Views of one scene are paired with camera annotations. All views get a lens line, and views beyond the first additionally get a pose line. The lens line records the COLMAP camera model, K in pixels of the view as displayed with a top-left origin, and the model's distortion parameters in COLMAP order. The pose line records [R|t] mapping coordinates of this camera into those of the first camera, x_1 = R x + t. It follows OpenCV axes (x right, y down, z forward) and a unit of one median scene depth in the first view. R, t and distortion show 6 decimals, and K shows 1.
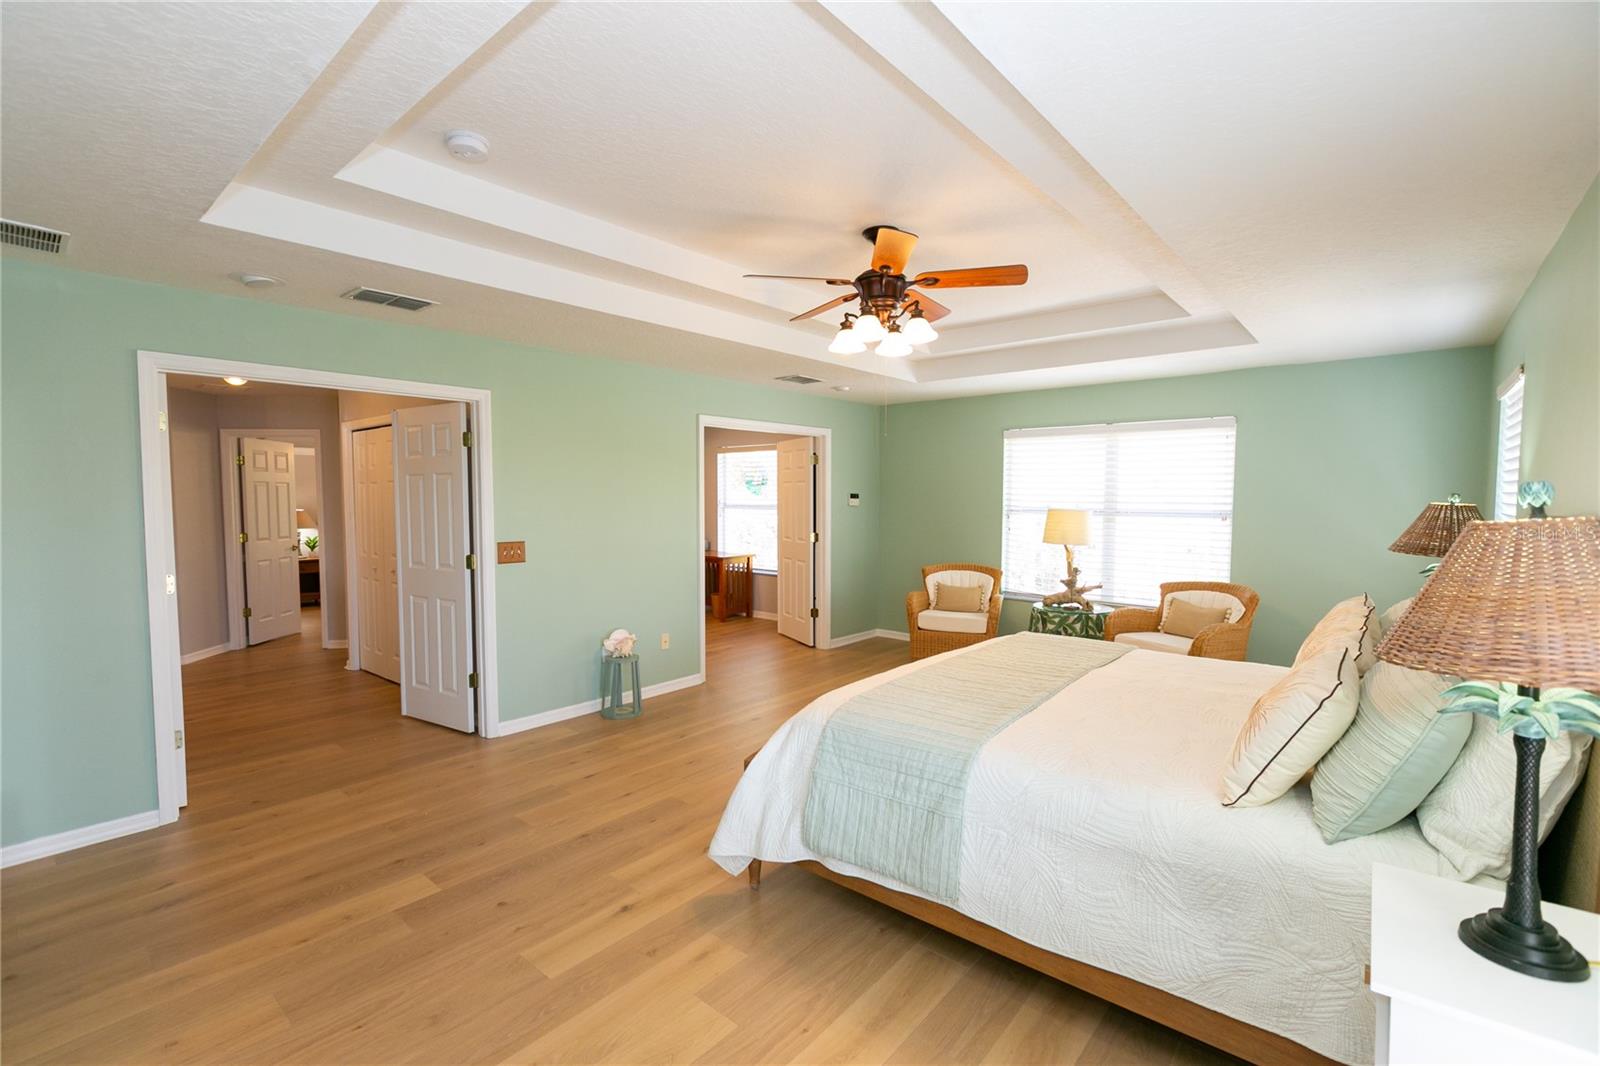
lens RADIAL K [[701.8, 0, 800.0], [0, 701.8, 533.0], [0, 0, 1]] dist [-0.000132, -0.000050]
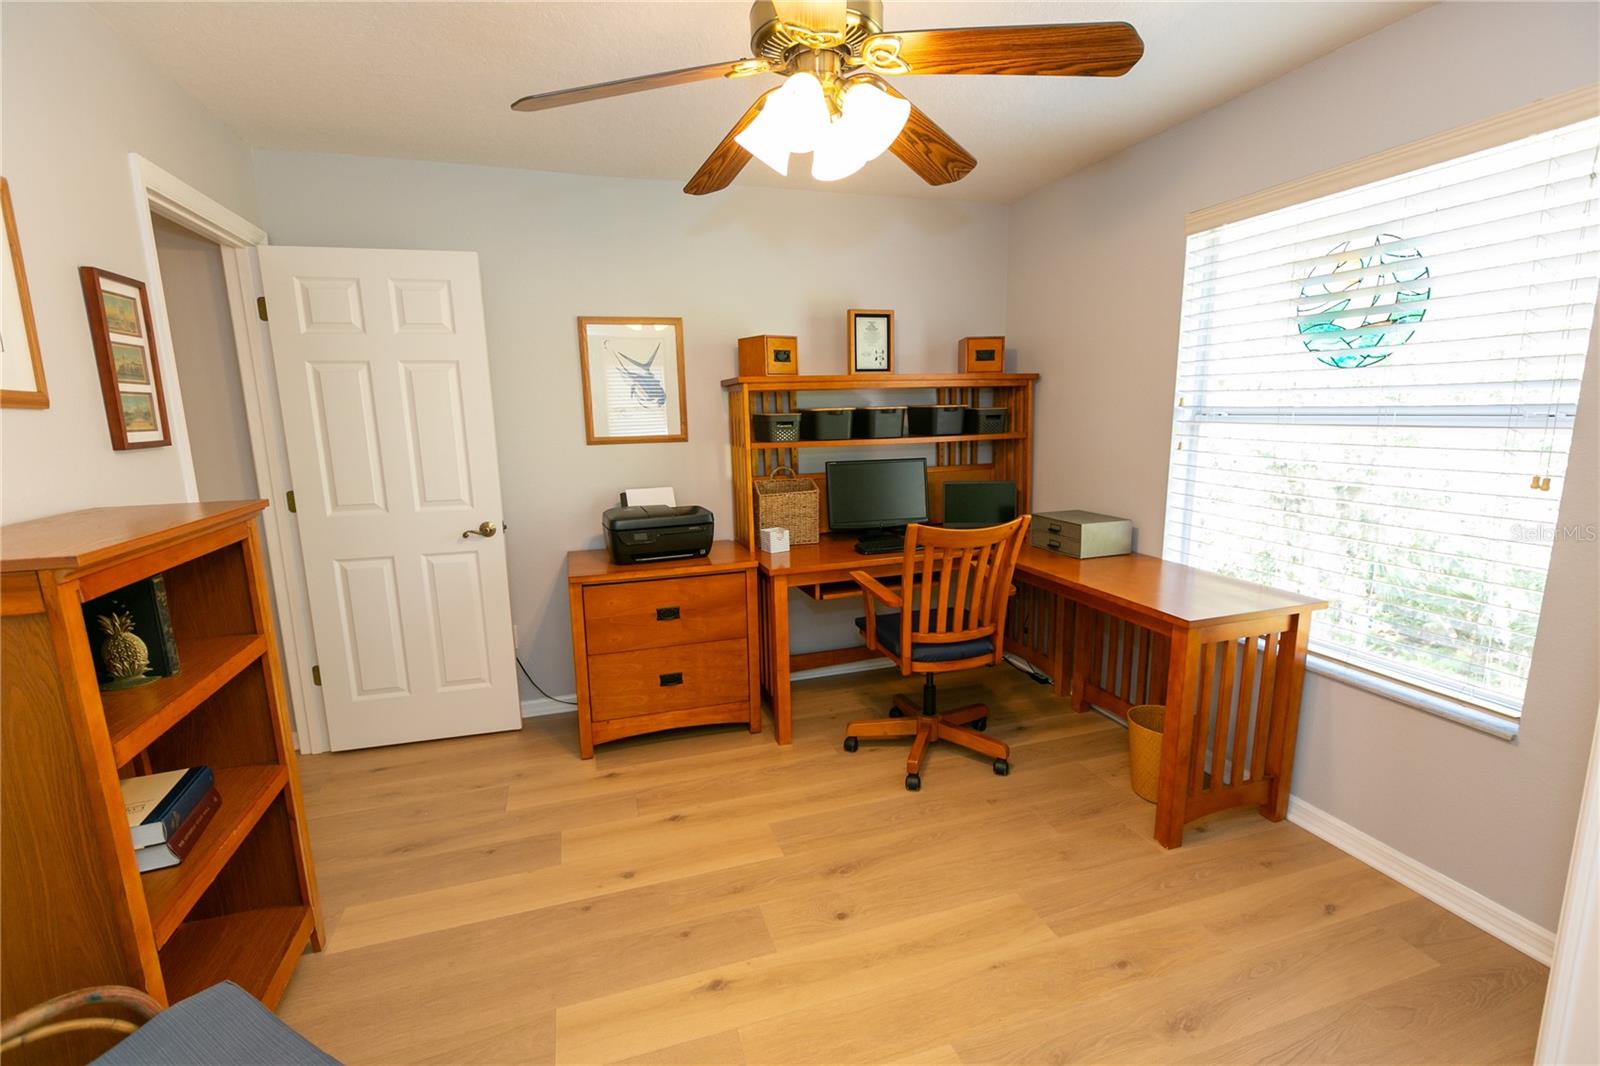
lens RADIAL K [[701.8, 0, 800.0], [0, 701.8, 533.0], [0, 0, 1]] dist [-0.000132, -0.000050]
pose [[0.849768, 0.076953, -0.521510, -0.093982], [-0.008699, 0.991200, 0.132085, -0.026653], [0.527085, -0.107705, 0.842960, 0.661230]]
